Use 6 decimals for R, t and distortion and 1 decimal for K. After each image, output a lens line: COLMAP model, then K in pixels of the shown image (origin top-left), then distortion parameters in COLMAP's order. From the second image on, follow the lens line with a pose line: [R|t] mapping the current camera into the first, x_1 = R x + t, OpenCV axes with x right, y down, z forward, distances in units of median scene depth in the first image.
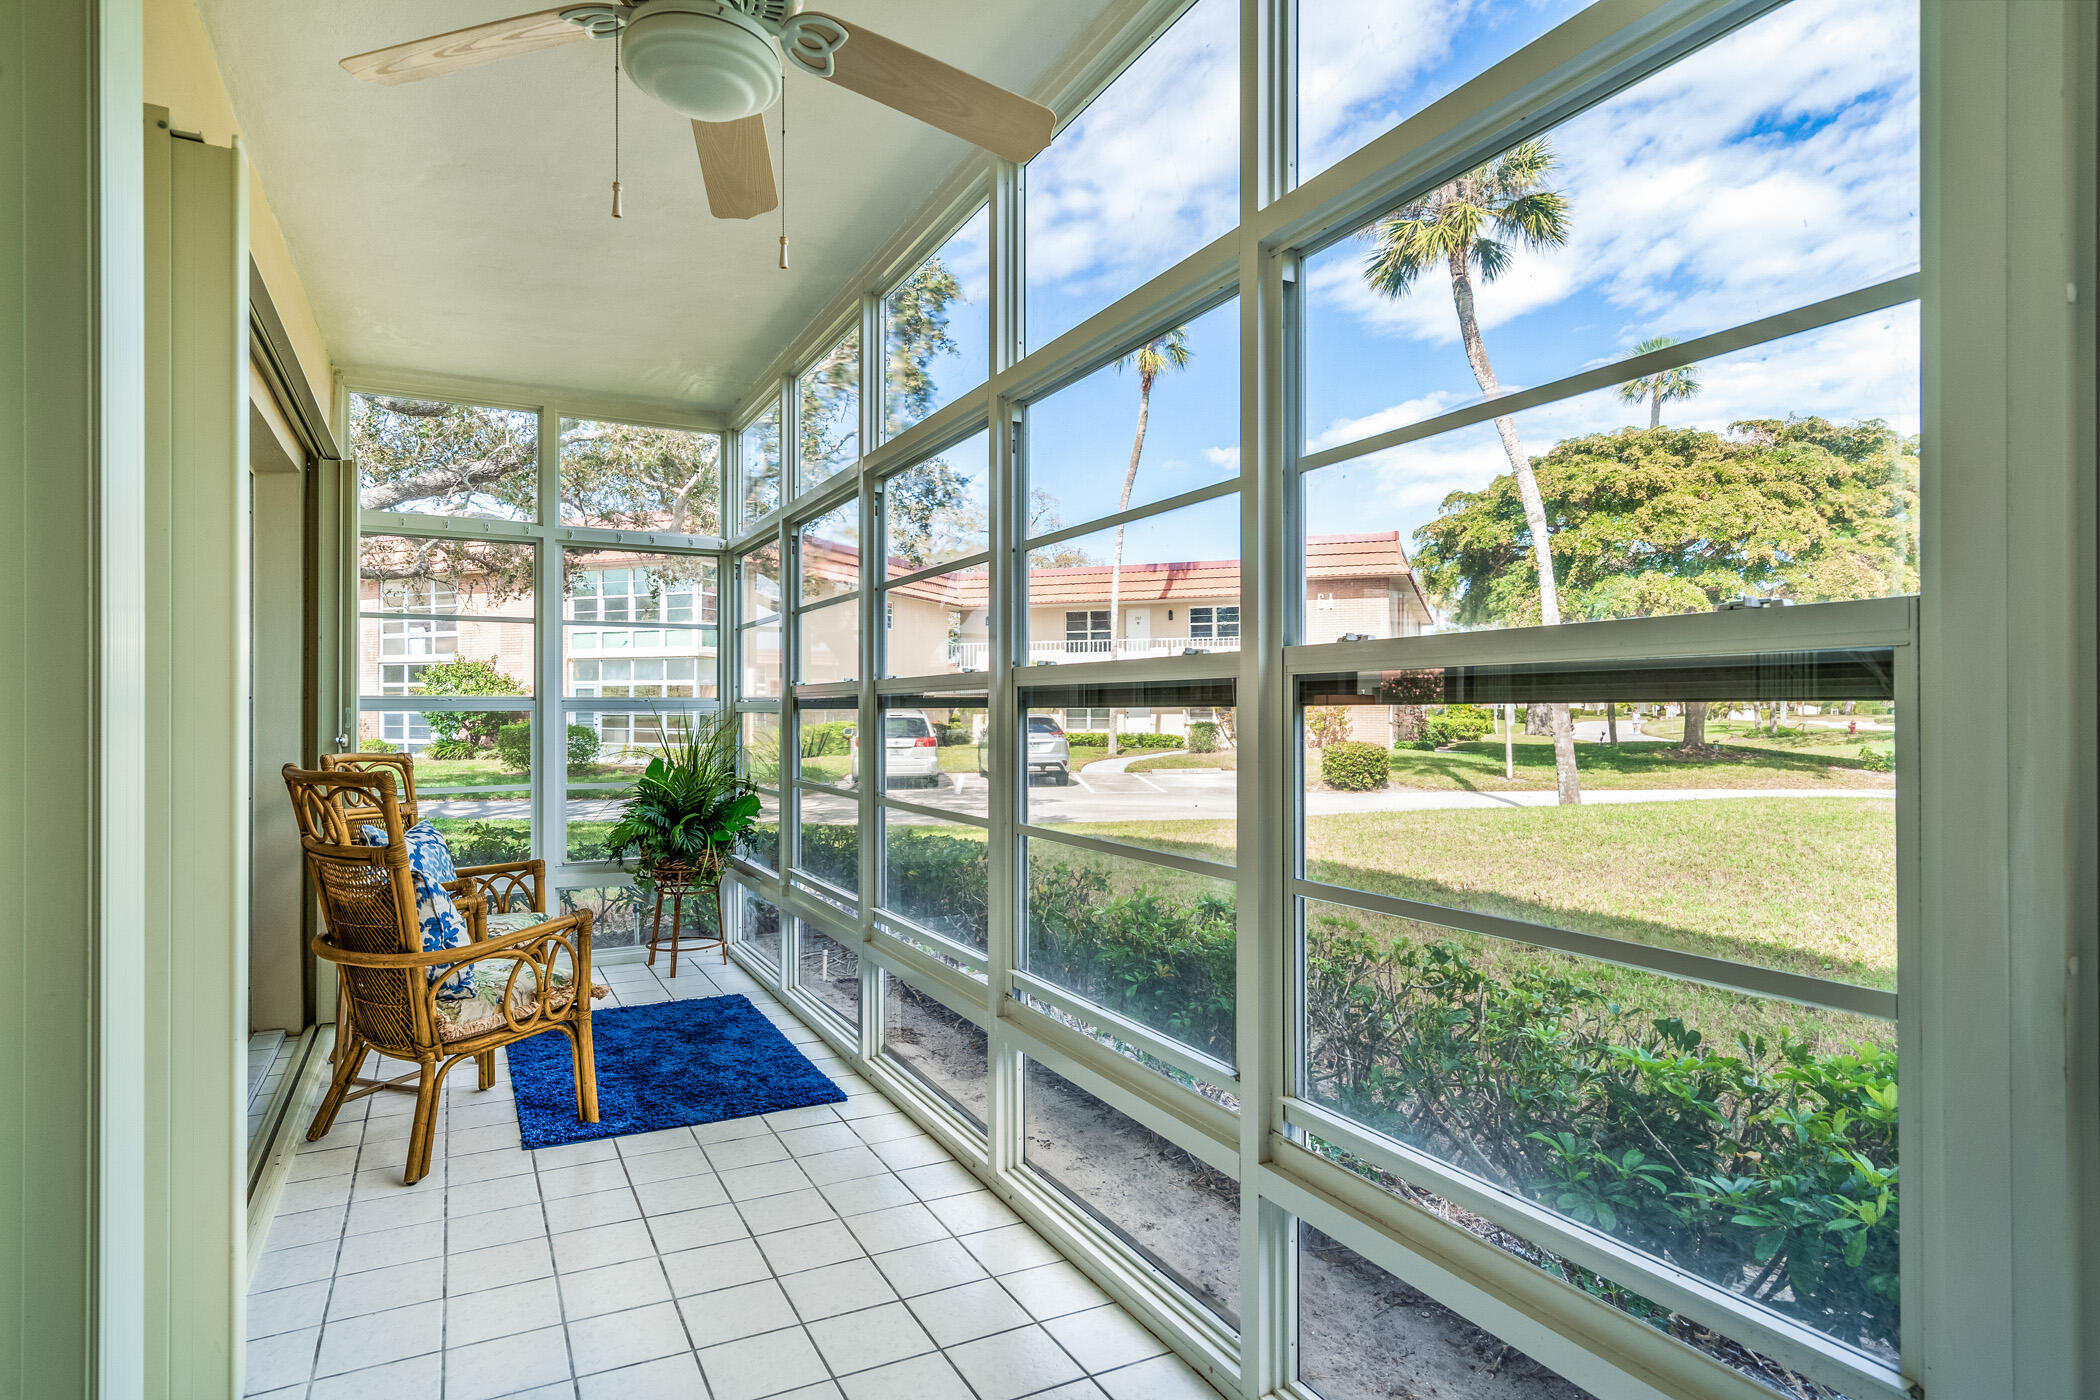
lens RADIAL K [[1131.6, 0, 1047.2], [0, 1131.6, 695.5], [0, 0, 1]] dist [0.003720, 0.000568]
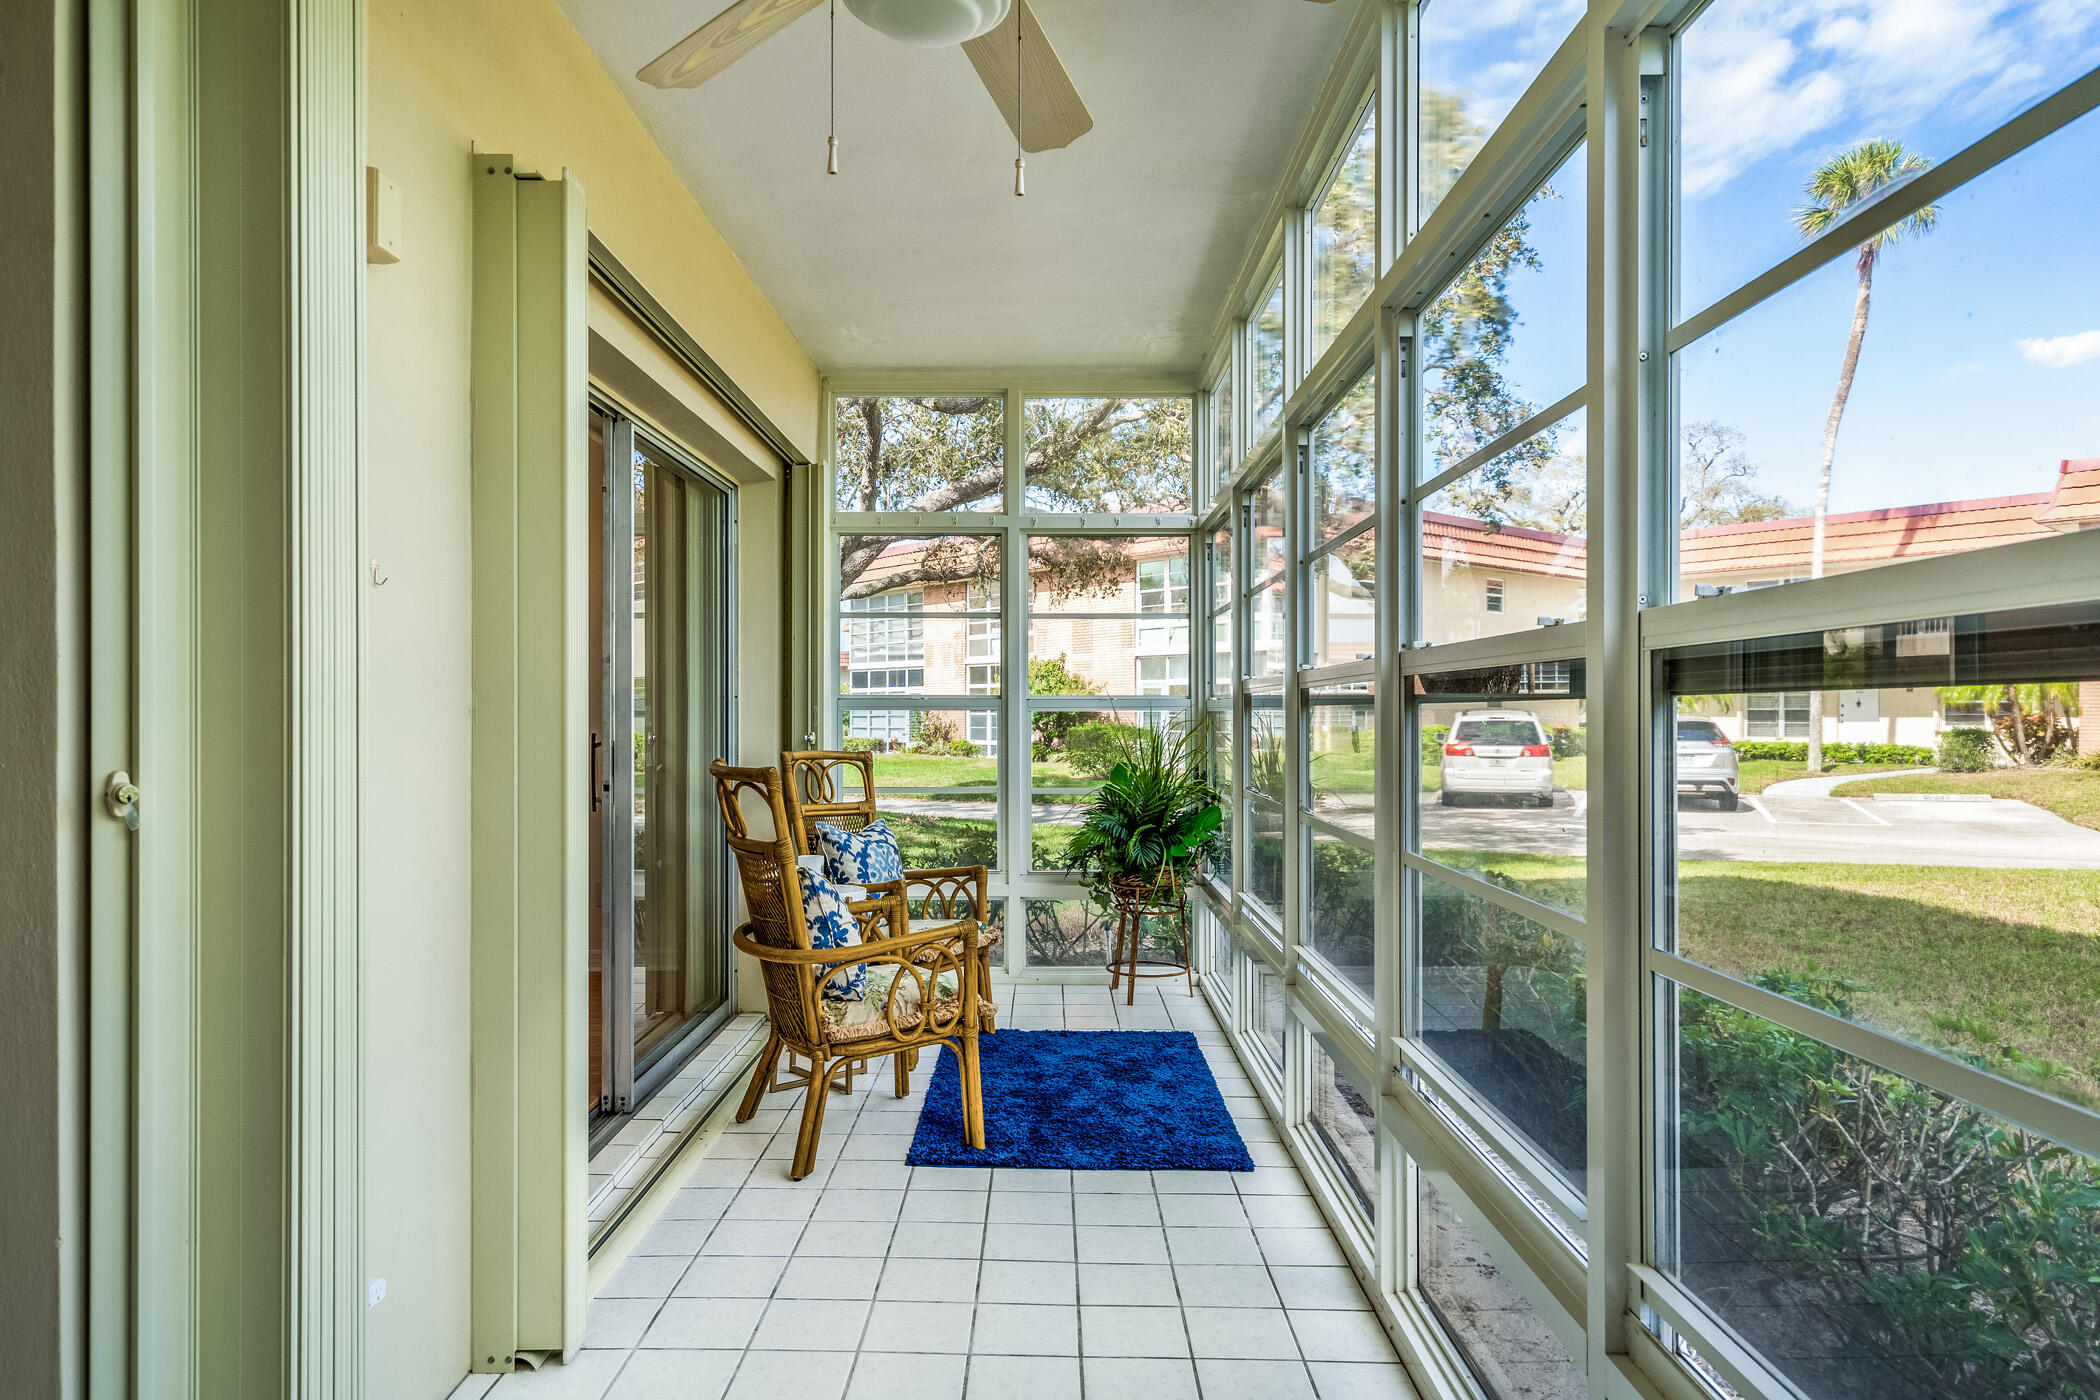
lens RADIAL K [[1308.6, 0, 1050.0], [0, 1308.6, 700.0], [0, 0, 1]] dist [0.000521, 0.000466]
pose [[0.879430, -0.003862, -0.476012, 0.128149], [0.005527, 0.999983, 0.002099, 0.003928], [0.475996, -0.004477, 0.879436, 0.061941]]
